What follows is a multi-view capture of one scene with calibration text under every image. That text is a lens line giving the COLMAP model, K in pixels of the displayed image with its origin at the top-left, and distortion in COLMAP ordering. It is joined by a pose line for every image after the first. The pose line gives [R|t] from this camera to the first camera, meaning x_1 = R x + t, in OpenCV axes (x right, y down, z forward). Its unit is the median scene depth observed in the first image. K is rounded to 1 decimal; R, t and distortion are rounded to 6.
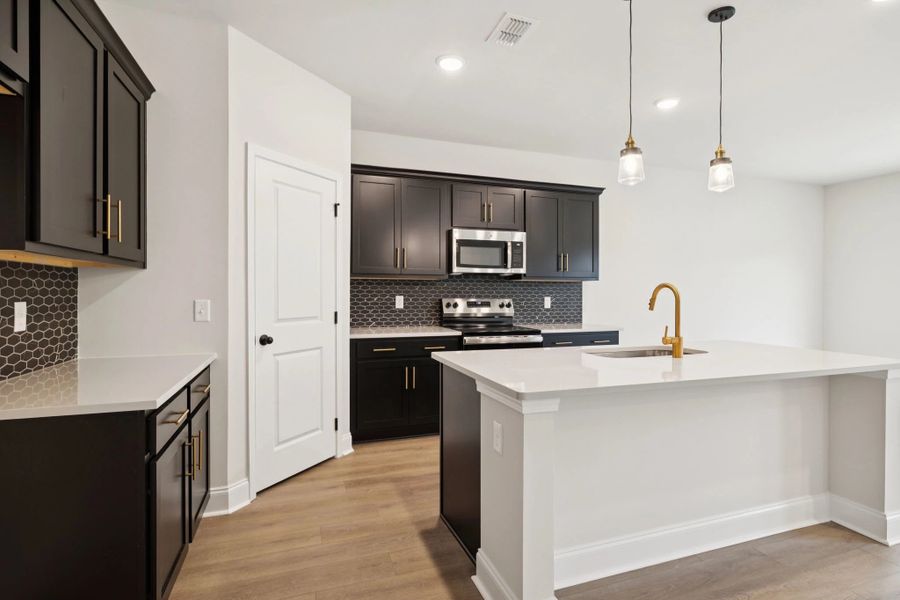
lens RADIAL K [[454.5, 0, 459.9], [0, 454.5, 295.6], [0, 0, 1]] dist [0.000897, -0.000250]
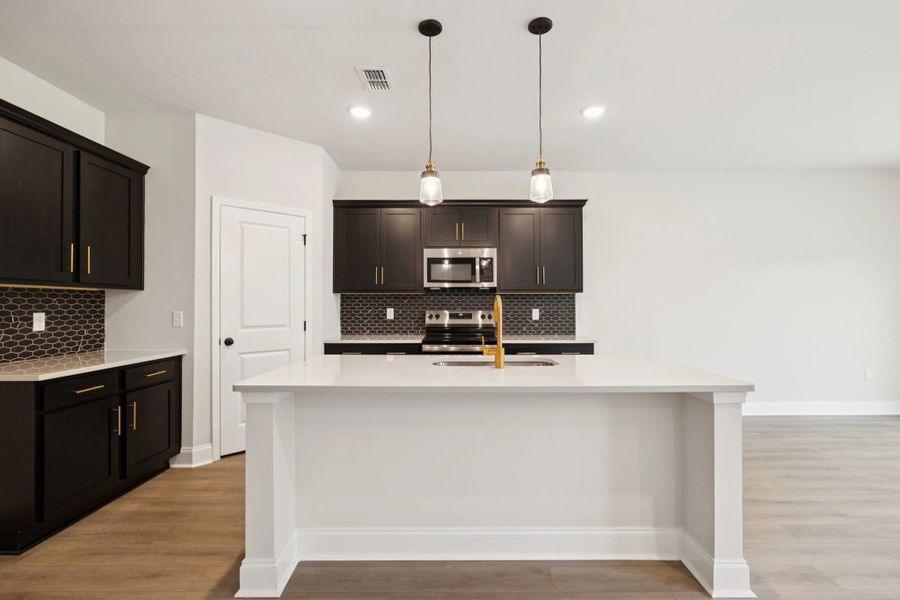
lens RADIAL K [[422.9, 0, 456.5], [0, 422.9, 301.3], [0, 0, 1]] dist [-0.002446, -0.000119]
pose [[0.940275, -0.008273, -0.340315, 0.414827], [0.002934, 0.999864, -0.016198, 0.000760], [0.340403, 0.014232, 0.940172, 0.041003]]
